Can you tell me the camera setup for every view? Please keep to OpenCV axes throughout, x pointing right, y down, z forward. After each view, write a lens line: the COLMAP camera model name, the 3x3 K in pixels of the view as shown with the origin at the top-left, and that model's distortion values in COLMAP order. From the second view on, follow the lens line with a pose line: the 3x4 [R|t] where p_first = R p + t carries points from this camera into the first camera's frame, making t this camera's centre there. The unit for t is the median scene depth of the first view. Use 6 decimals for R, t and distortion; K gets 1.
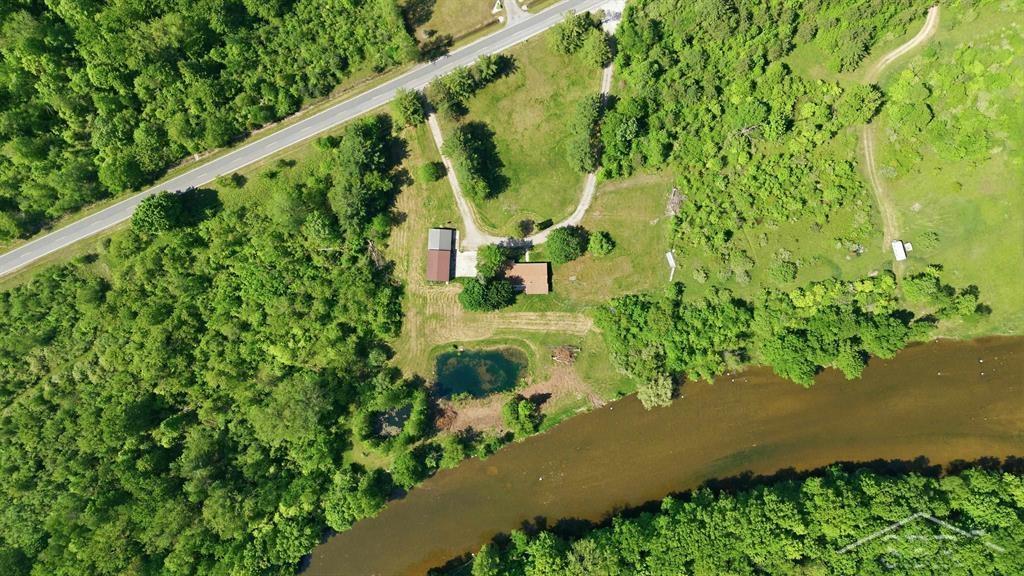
lens RADIAL K [[750.5, 0, 510.5], [0, 750.5, 292.9], [0, 0, 1]] dist [0.067321, -0.061891]
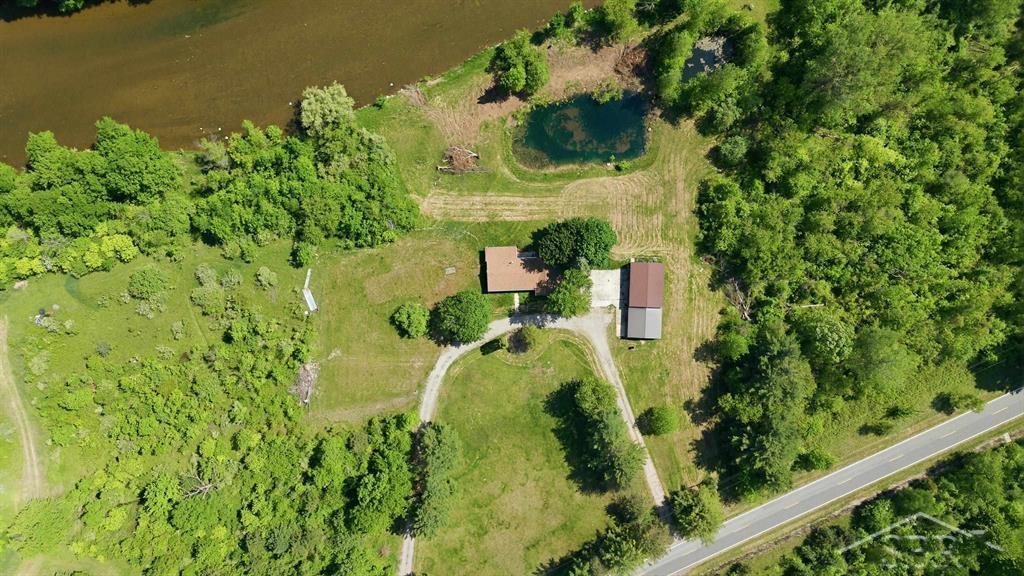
lens RADIAL K [[750.5, 0, 510.5], [0, 750.5, 292.9], [0, 0, 1]] dist [0.067321, -0.061891]
pose [[-0.999395, 0.018934, 0.029177, 0.007840], [-0.019515, -0.999614, -0.019760, -0.027662], [0.028792, -0.020317, 0.999379, 0.311229]]
